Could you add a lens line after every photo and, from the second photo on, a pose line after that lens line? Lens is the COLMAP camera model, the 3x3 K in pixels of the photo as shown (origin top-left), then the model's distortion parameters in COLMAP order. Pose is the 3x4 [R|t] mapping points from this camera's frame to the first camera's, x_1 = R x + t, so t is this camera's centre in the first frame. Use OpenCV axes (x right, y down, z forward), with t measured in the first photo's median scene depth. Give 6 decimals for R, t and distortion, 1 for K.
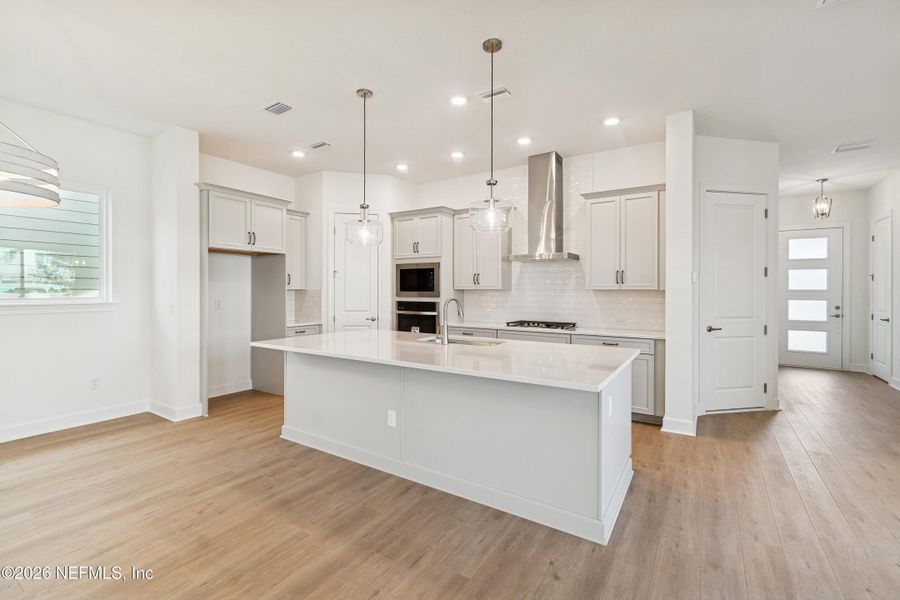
lens RADIAL K [[399.9, 0, 449.2], [0, 399.9, 295.3], [0, 0, 1]] dist [0.005531, -0.001057]
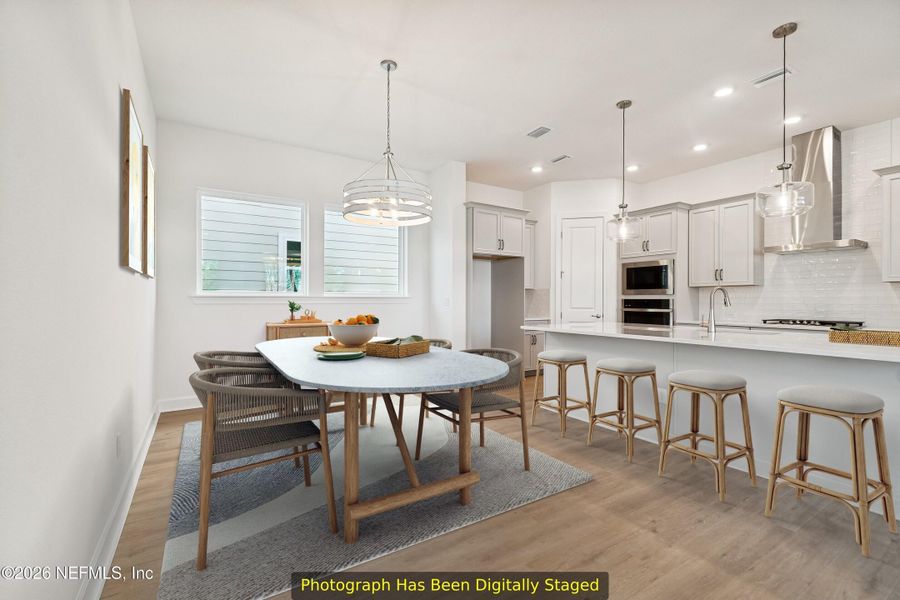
lens RADIAL K [[399.9, 0, 446.2], [0, 399.9, 303.1], [0, 0, 1]] dist [0.005531, -0.001057]
pose [[0.909175, 0.001962, -0.416409, -0.135203], [-0.004977, 0.999969, -0.006155, 0.038590], [0.416384, 0.007668, 0.909157, -0.146307]]
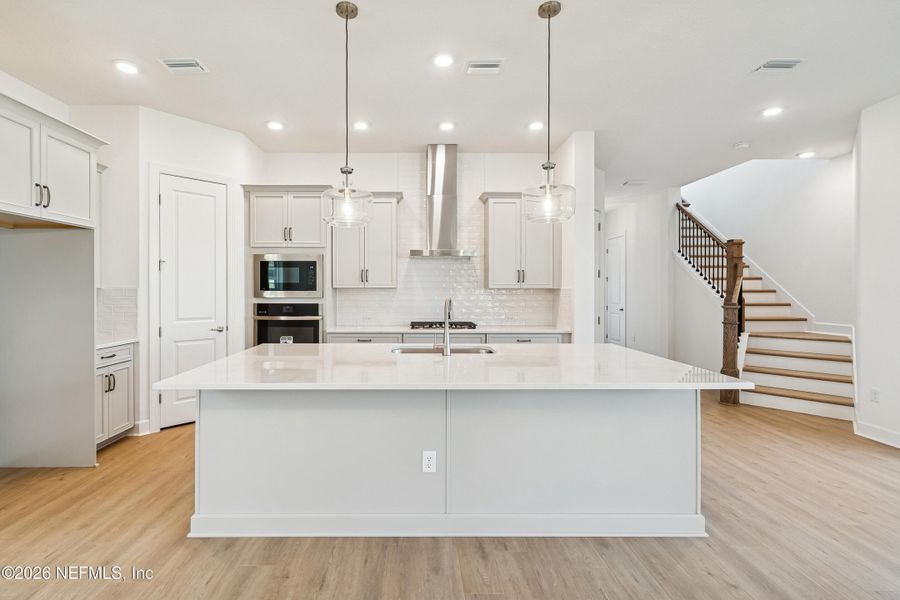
lens RADIAL K [[409.6, 0, 417.1], [0, 409.6, 292.9], [0, 0, 1]] dist [0.003439, -0.001157]
pose [[0.836912, -0.006739, 0.547296, -0.347863], [0.008121, 0.999967, -0.000106, -0.003418], [-0.547277, 0.004533, 0.836939, 0.225364]]
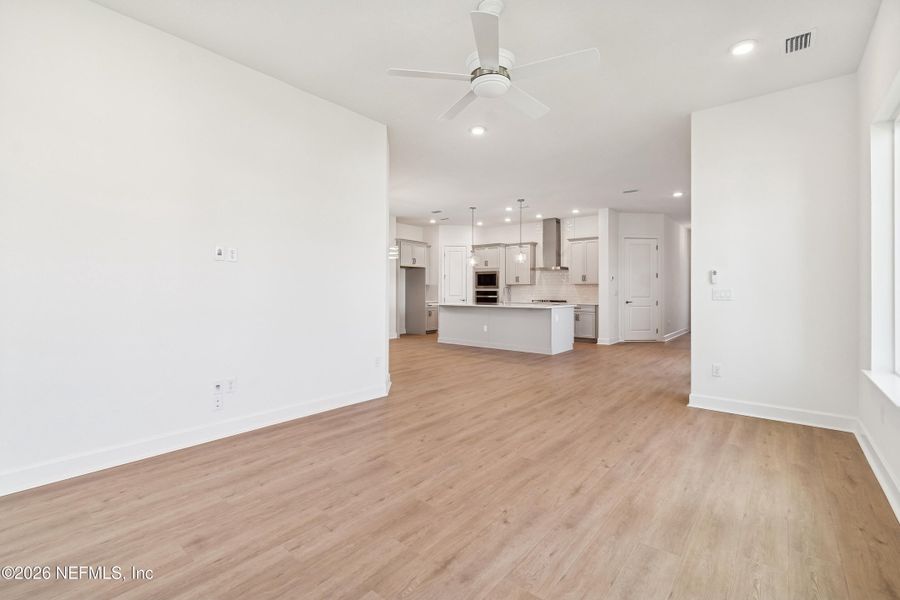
lens RADIAL K [[399.9, 0, 449.3], [0, 399.9, 292.1], [0, 0, 1]] dist [0.005531, -0.001057]
pose [[0.993558, 0.001277, -0.113319, -0.046266], [-0.002624, 0.999928, -0.011736, 0.051483], [0.113296, 0.011957, 0.993489, -1.100192]]
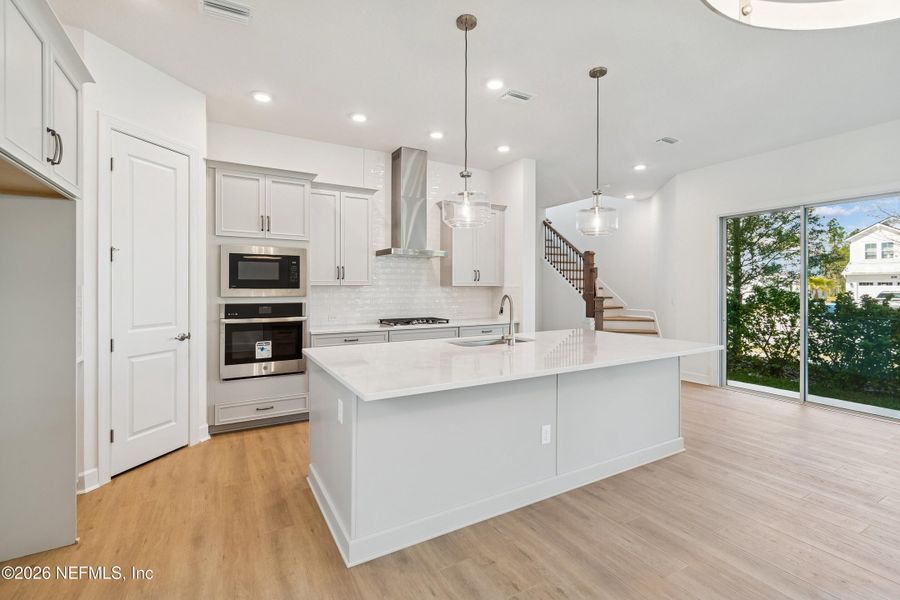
lens RADIAL K [[399.9, 0, 443.5], [0, 399.9, 290.5], [0, 0, 1]] dist [0.005531, -0.001057]
pose [[0.463173, -0.010219, 0.886209, -0.613203], [0.011047, 0.999922, 0.005757, -0.007903], [-0.886199, 0.007123, 0.463250, 0.477084]]
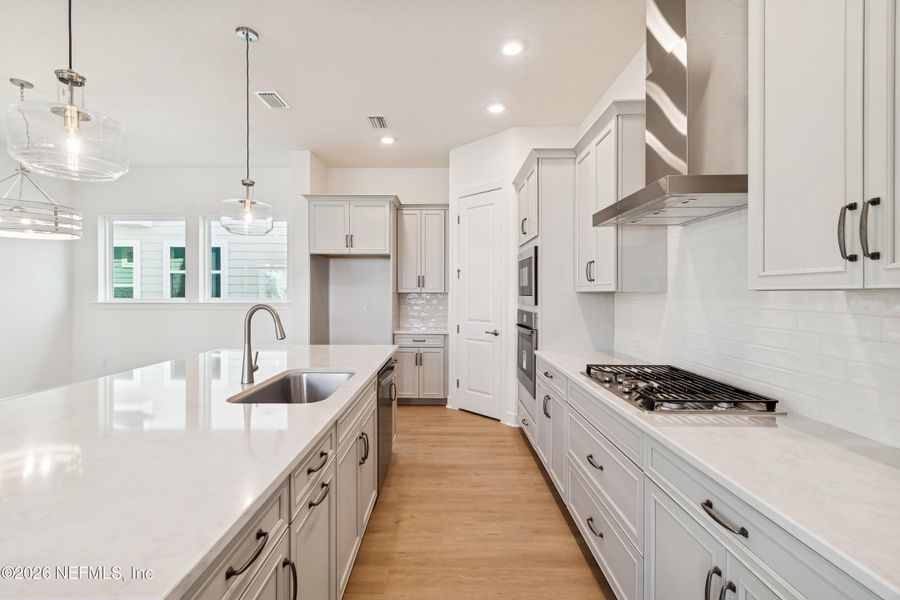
lens RADIAL K [[399.9, 0, 443.1], [0, 399.9, 295.8], [0, 0, 1]] dist [0.005531, -0.001057]
pose [[0.532909, 0.003903, -0.846164, 0.438725], [-0.012715, 0.999913, -0.003396, -0.005557], [0.846077, 0.012569, 0.532912, 0.624415]]
